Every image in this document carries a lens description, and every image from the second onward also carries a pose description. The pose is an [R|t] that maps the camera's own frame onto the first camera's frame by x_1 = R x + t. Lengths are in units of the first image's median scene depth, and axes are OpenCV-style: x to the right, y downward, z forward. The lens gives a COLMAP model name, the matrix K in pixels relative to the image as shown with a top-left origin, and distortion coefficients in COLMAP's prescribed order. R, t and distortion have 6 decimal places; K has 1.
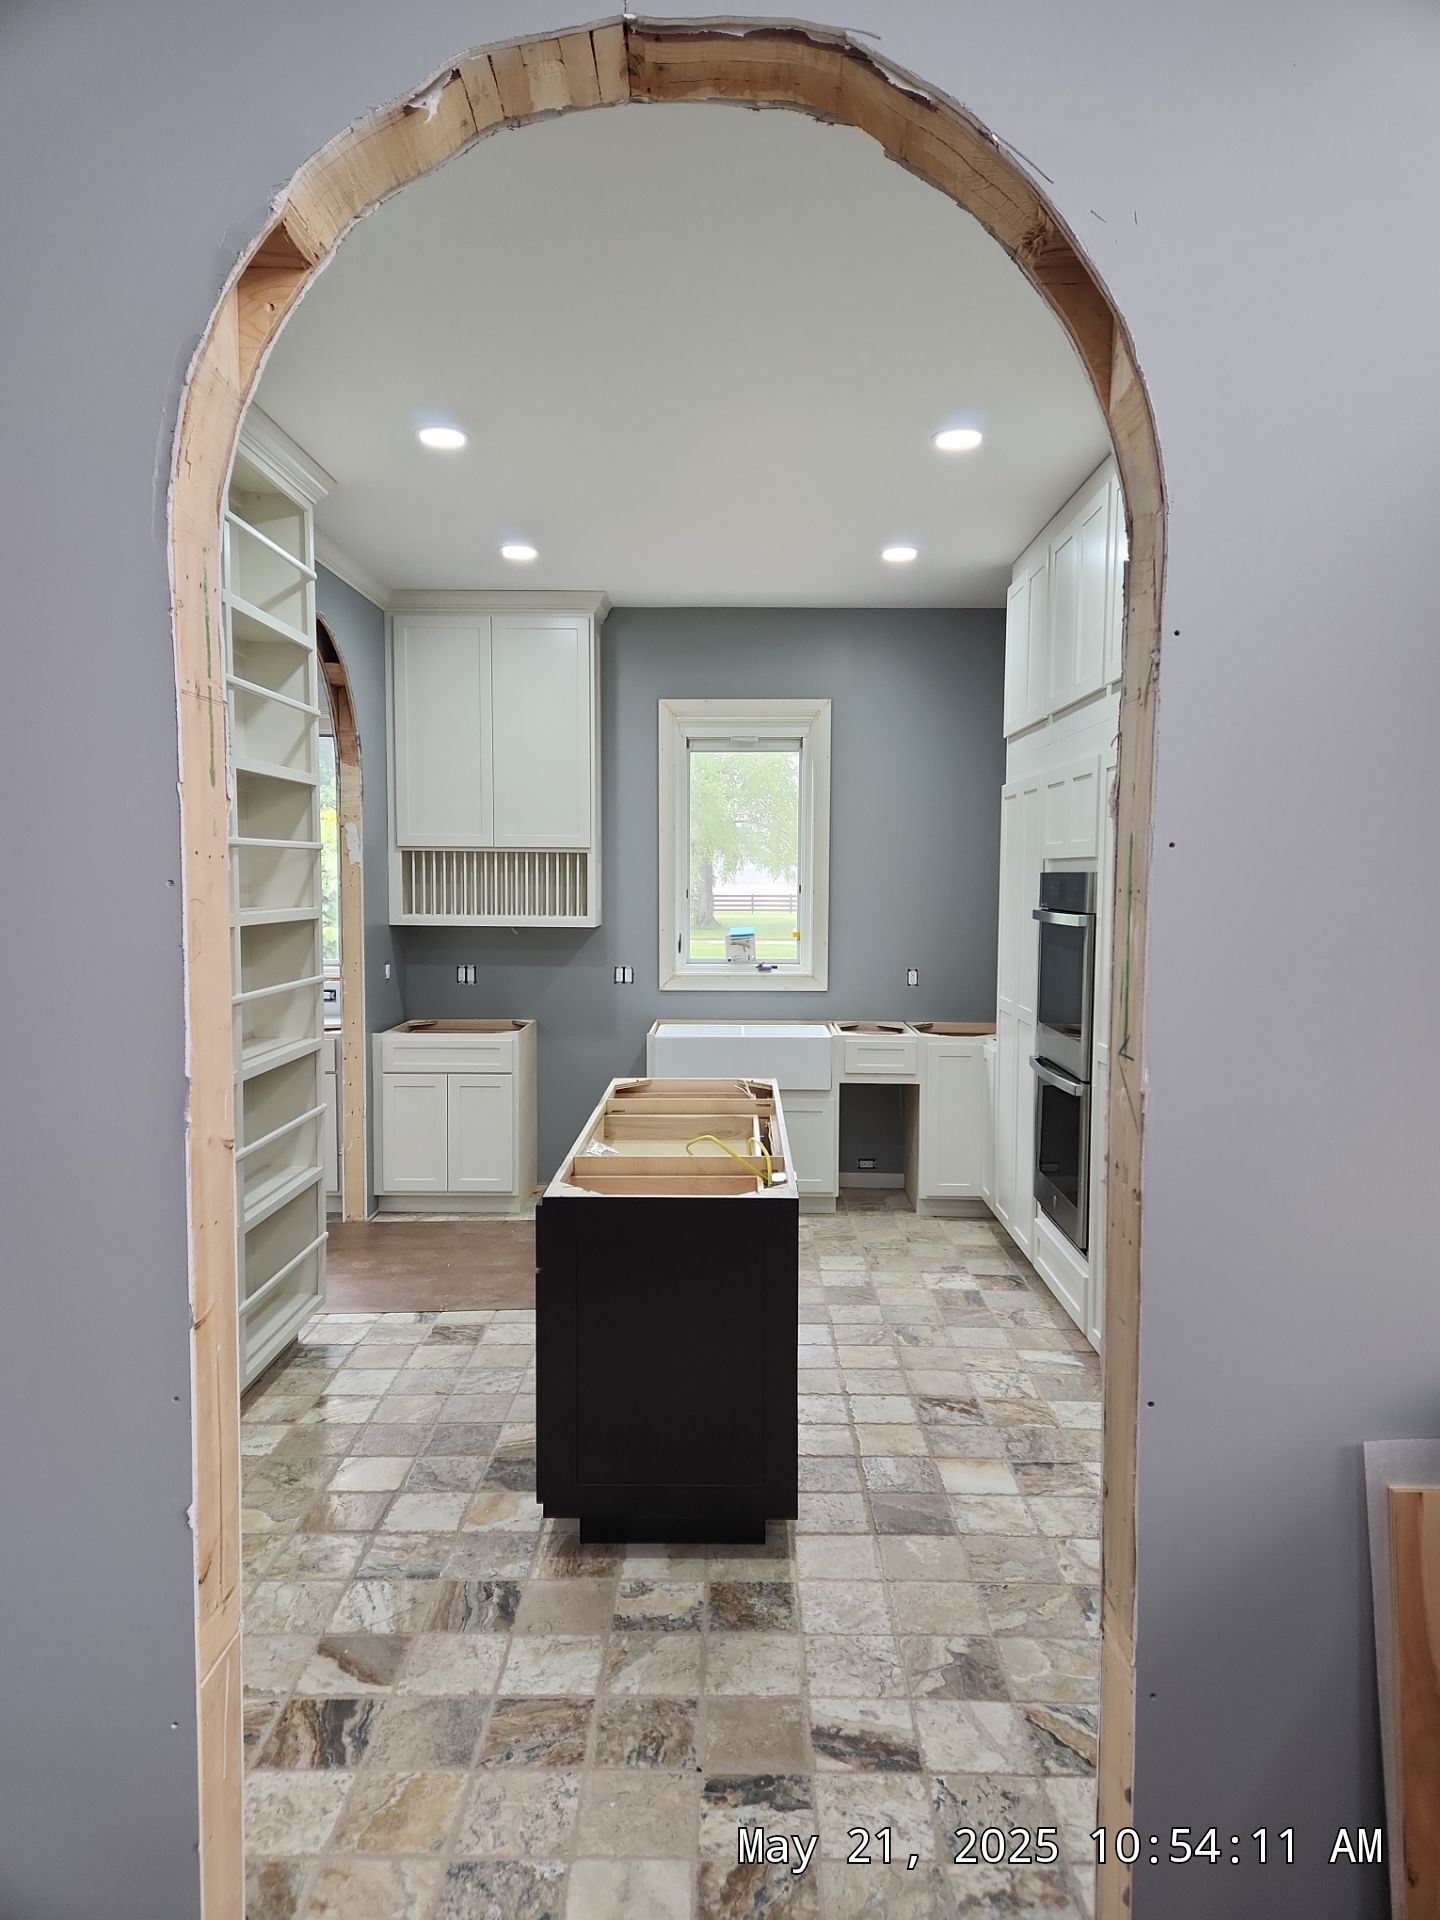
lens RADIAL K [[1269.1, 0, 723.9], [0, 1269.1, 969.2], [0, 0, 1]] dist [0.078626, -0.062819]
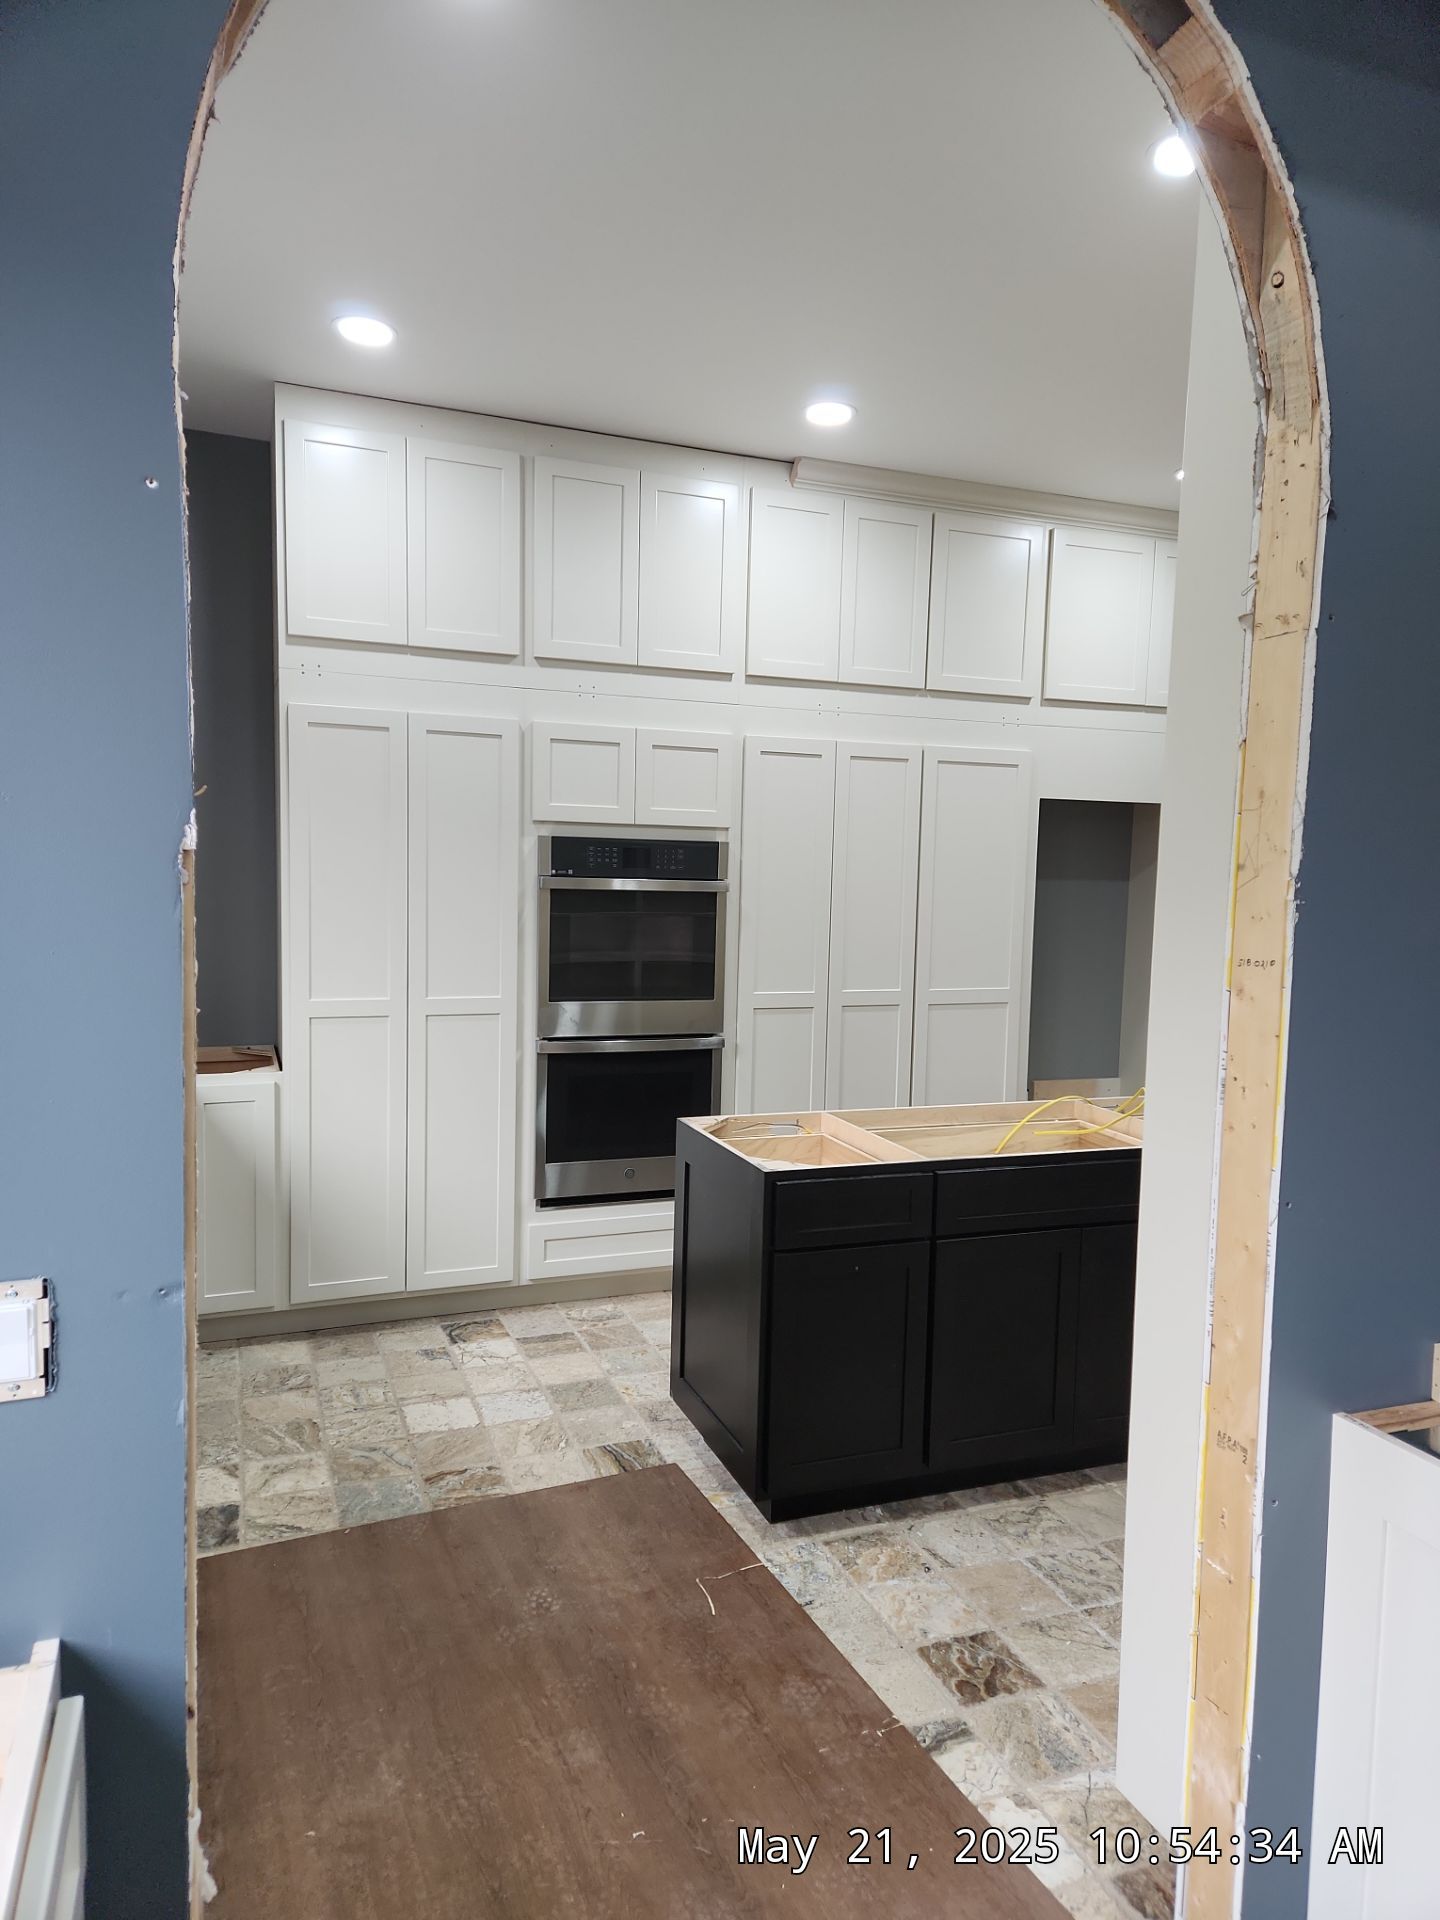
lens RADIAL K [[1269.1, 0, 731.5], [0, 1269.1, 956.8], [0, 0, 1]] dist [0.078626, -0.062819]
pose [[-0.380883, -0.085634, 0.920649, -0.660227], [0.041161, 0.993145, 0.109405, -0.087920], [-0.923707, 0.079566, -0.374747, 1.282914]]
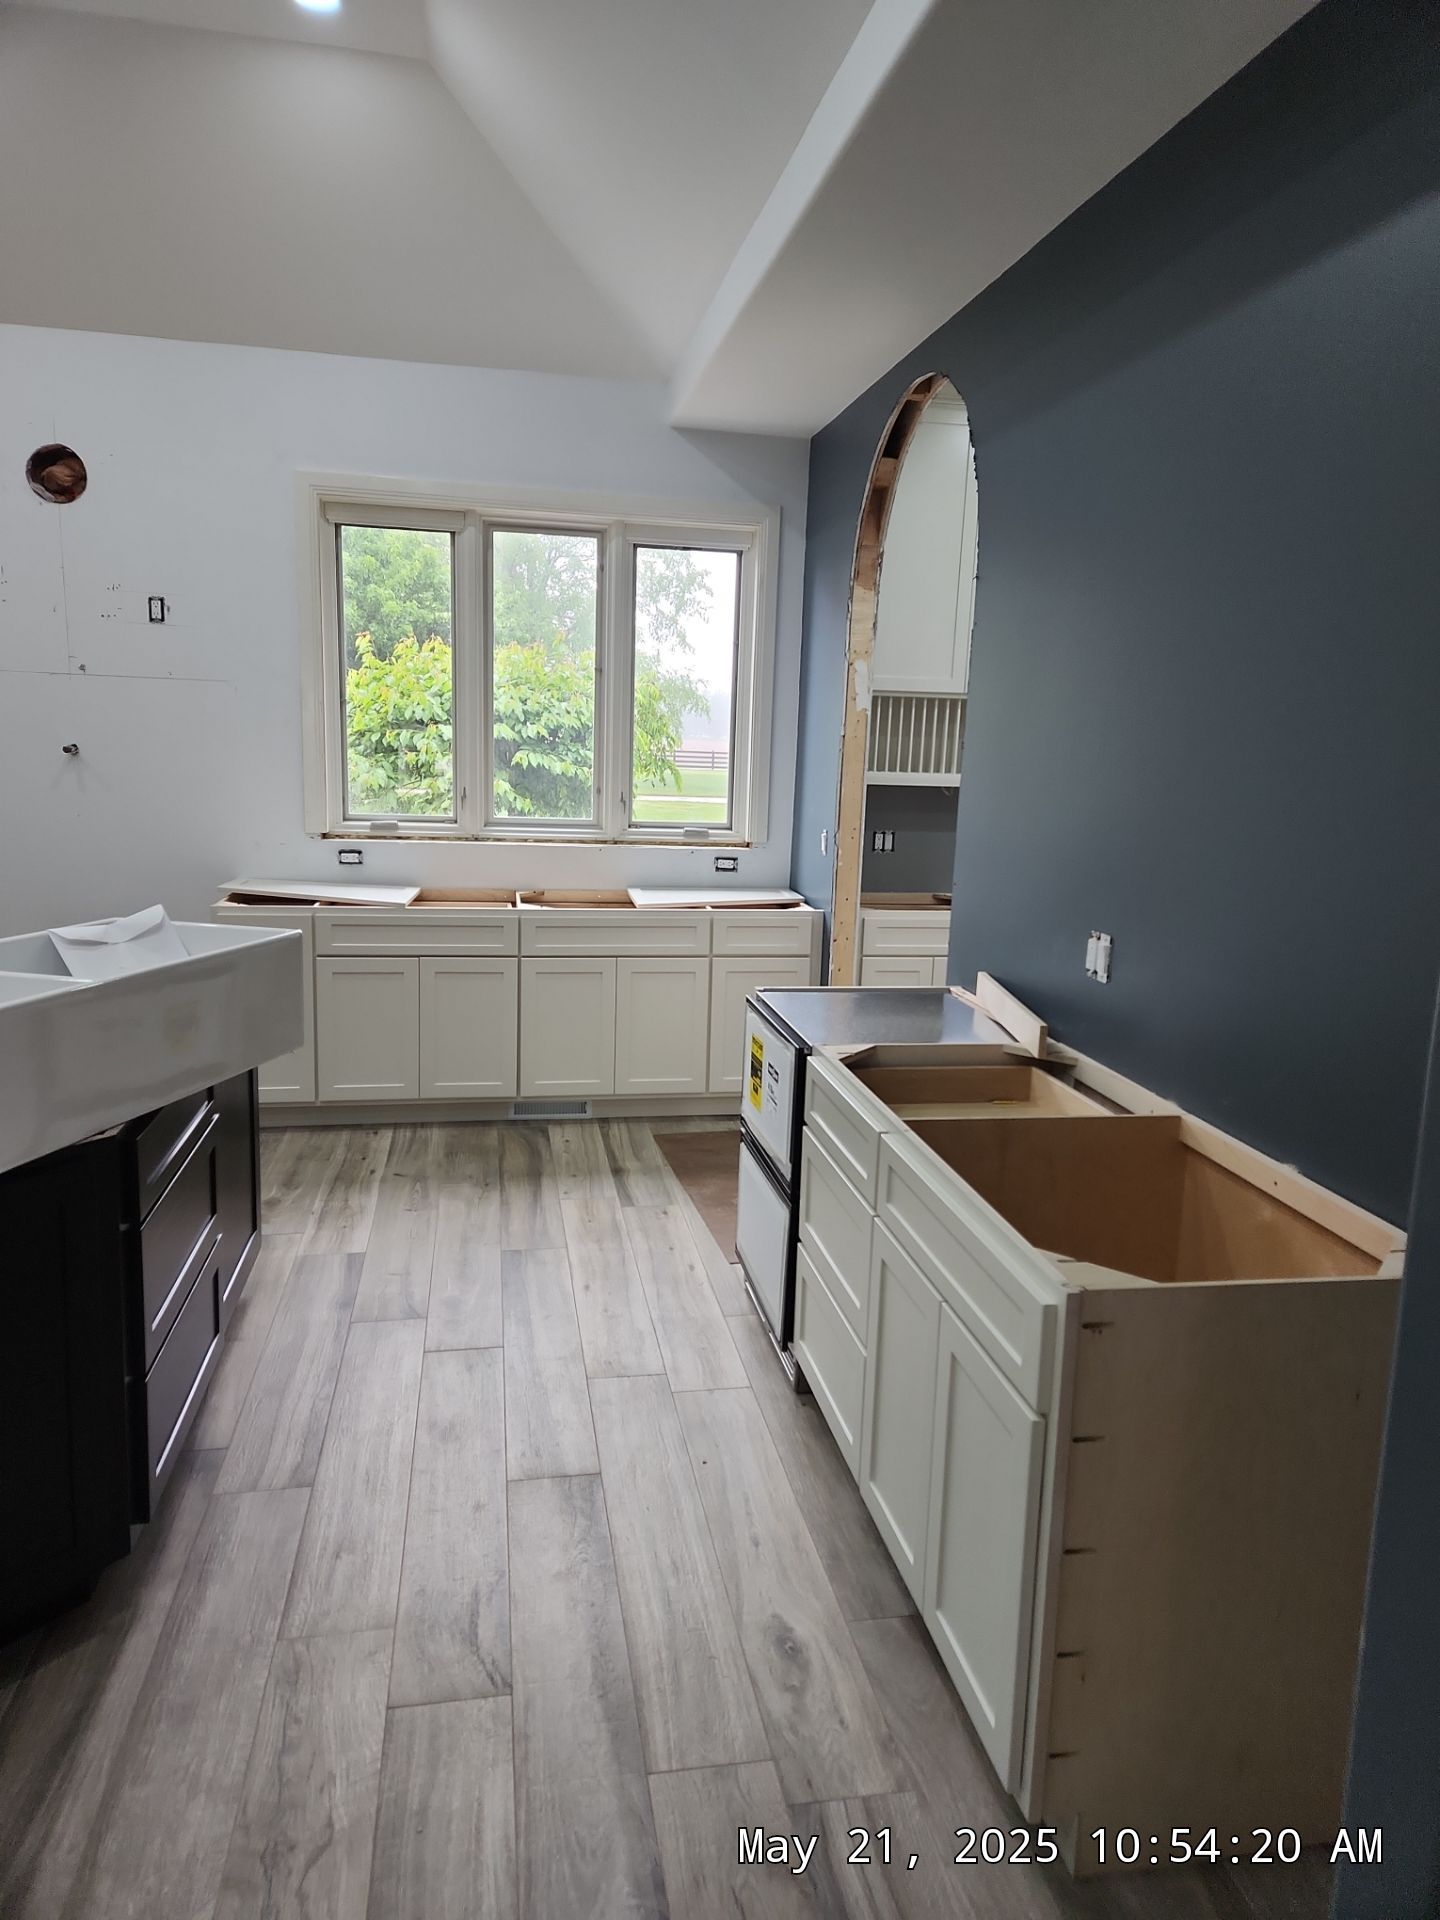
lens RADIAL K [[1269.1, 0, 713.2], [0, 1269.1, 940.4], [0, 0, 1]] dist [0.078626, -0.062819]
pose [[0.984301, -0.005007, 0.176425, -0.675209], [-0.013530, 0.994515, 0.103715, -0.024554], [-0.175976, -0.104474, 0.978835, 0.240386]]
